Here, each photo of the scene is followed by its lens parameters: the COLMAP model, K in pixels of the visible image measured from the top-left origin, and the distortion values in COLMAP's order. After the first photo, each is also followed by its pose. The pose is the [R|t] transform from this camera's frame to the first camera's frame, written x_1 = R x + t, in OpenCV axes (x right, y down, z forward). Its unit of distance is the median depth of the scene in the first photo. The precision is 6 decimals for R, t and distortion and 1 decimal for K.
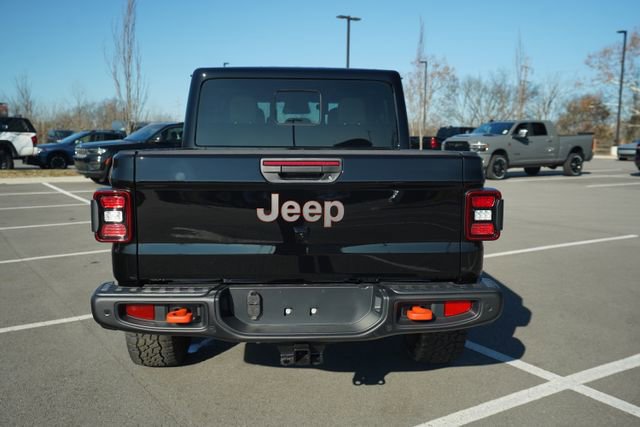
lens RADIAL K [[578.9, 0, 321.6], [0, 578.9, 250.9], [0, 0, 1]] dist [0.046164, 0.023733]
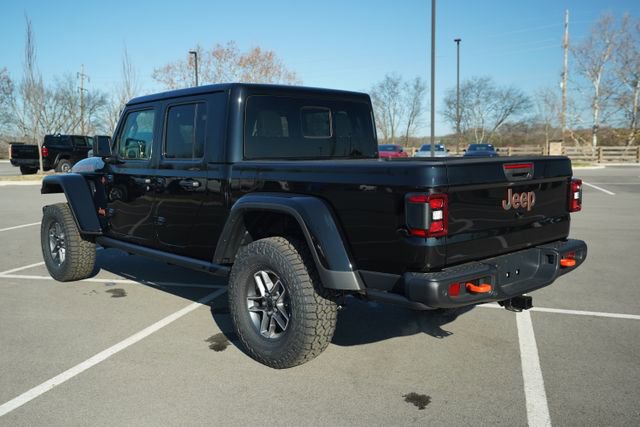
lens RADIAL K [[578.9, 0, 321.6], [0, 578.9, 250.9], [0, 0, 1]] dist [0.046164, 0.023733]
pose [[0.766250, -0.123264, 0.630608, -0.785866], [0.131975, 0.990694, 0.033288, -0.034282], [-0.628843, 0.057718, 0.775387, 0.125241]]
